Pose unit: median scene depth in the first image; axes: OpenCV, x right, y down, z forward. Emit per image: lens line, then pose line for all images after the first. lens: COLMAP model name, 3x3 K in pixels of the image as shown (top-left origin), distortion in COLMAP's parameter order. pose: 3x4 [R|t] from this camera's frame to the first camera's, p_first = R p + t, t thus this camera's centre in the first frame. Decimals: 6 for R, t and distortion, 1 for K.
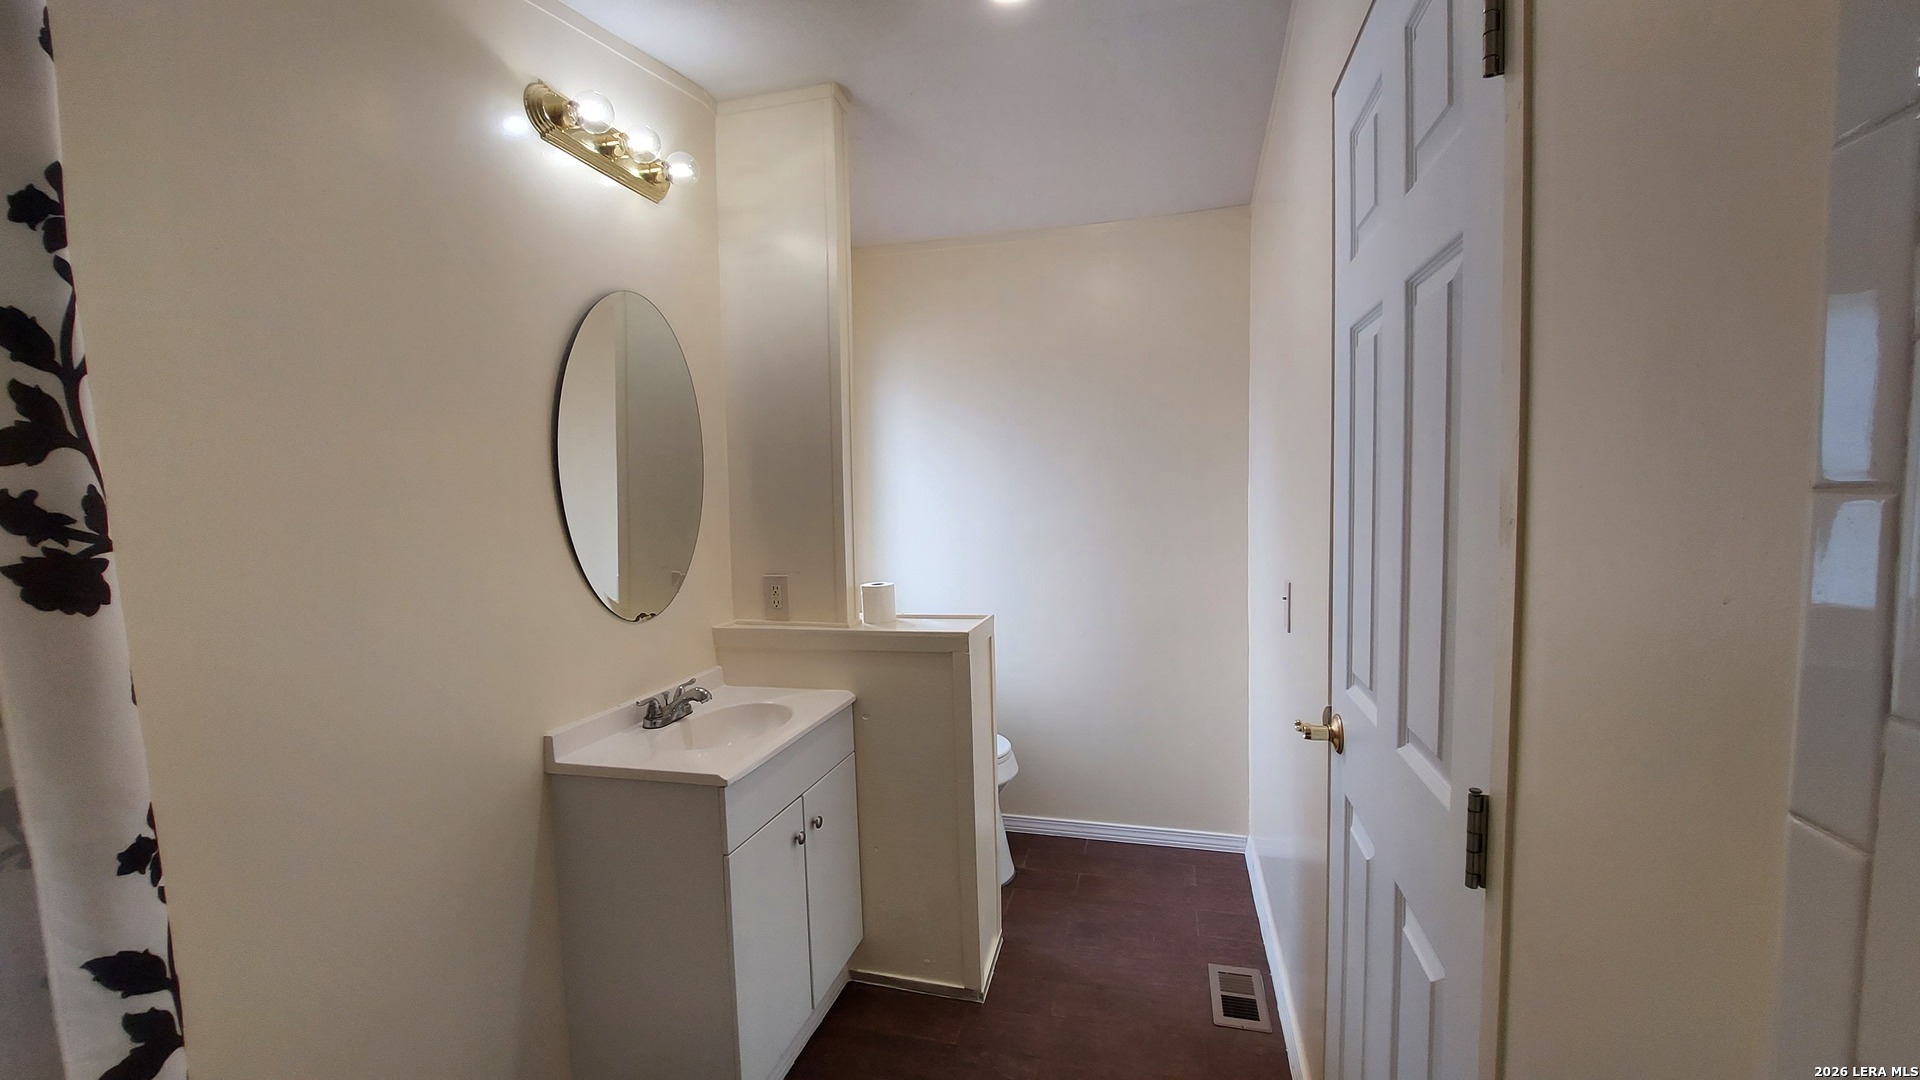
lens RADIAL K [[772.1, 0, 967.5], [0, 772.1, 547.5], [0, 0, 1]] dist [-0.017845, 0.000949]
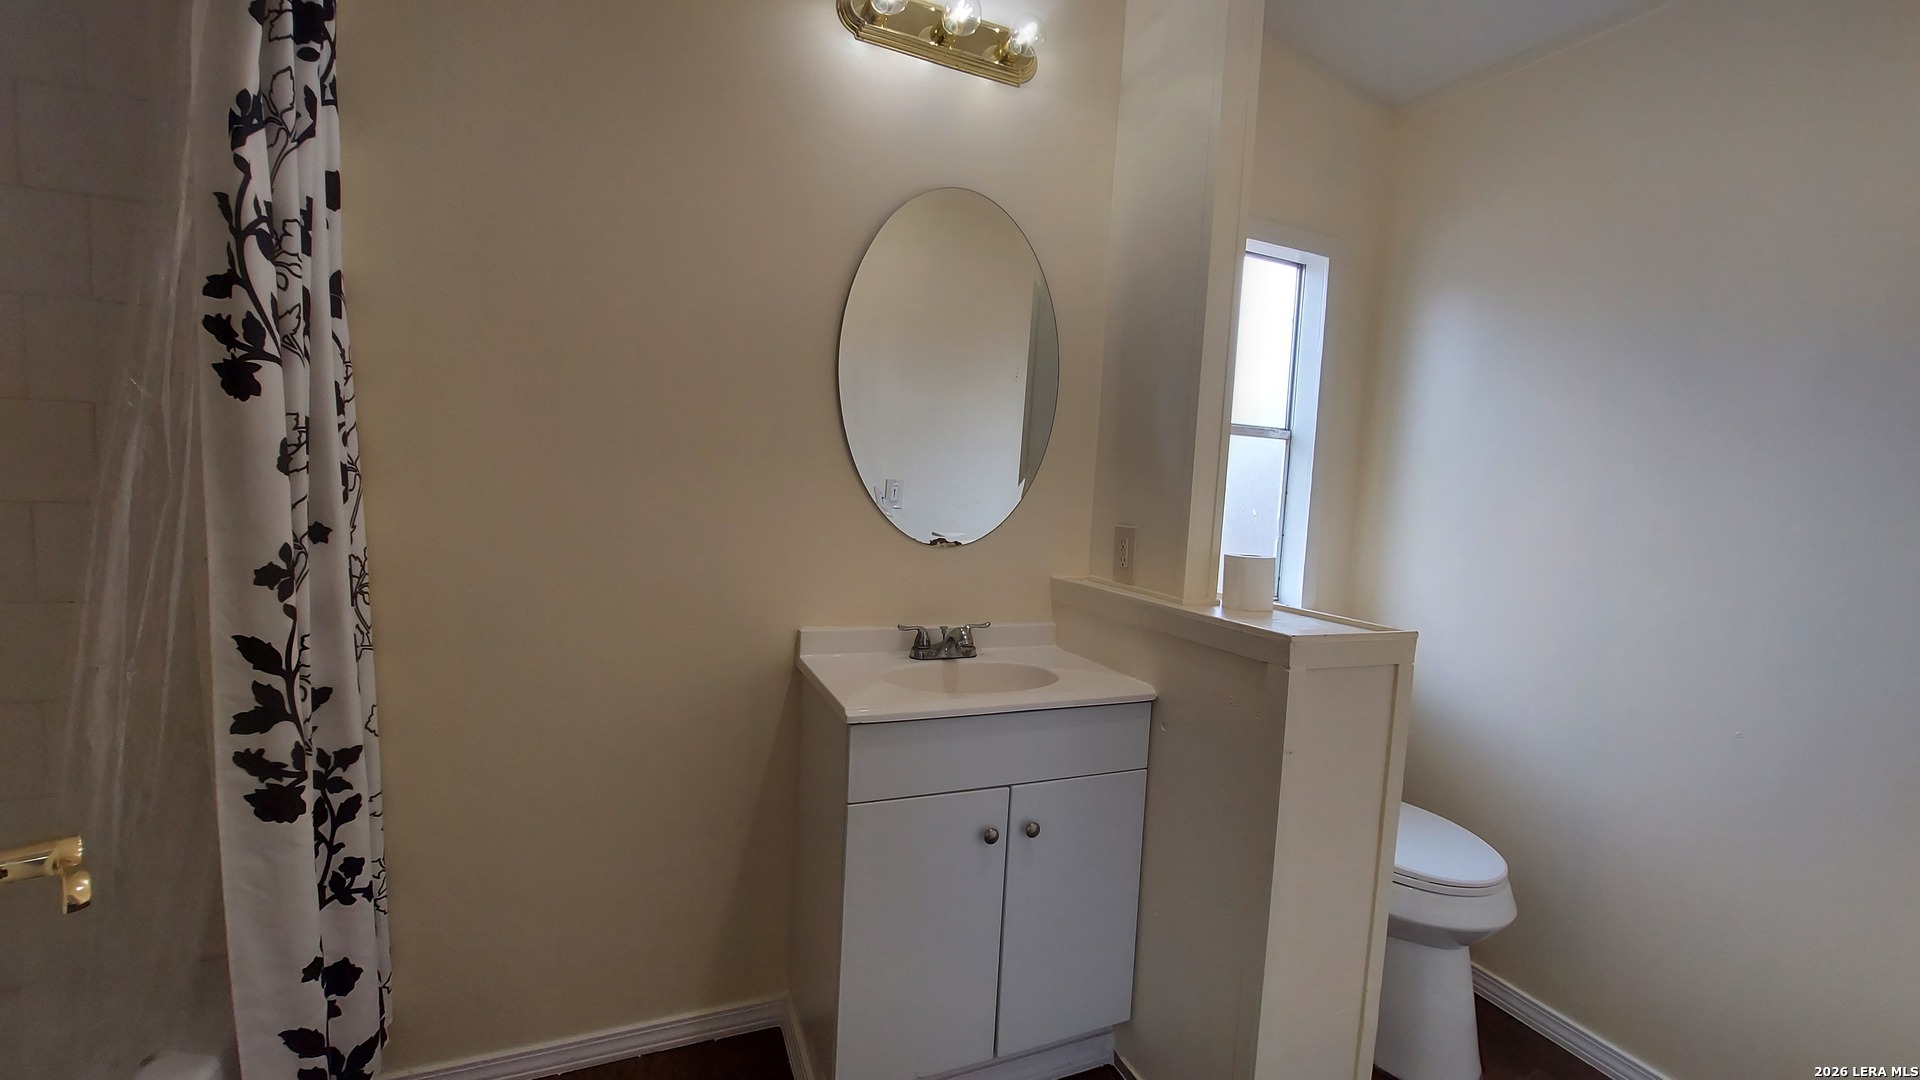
lens RADIAL K [[772.1, 0, 967.5], [0, 772.1, 547.5], [0, 0, 1]] dist [-0.017845, 0.000949]
pose [[0.609632, 0.117808, -0.783881, 0.340861], [-0.125050, 0.990805, 0.051653, 0.045867], [0.782758, 0.066536, 0.618759, 0.461112]]
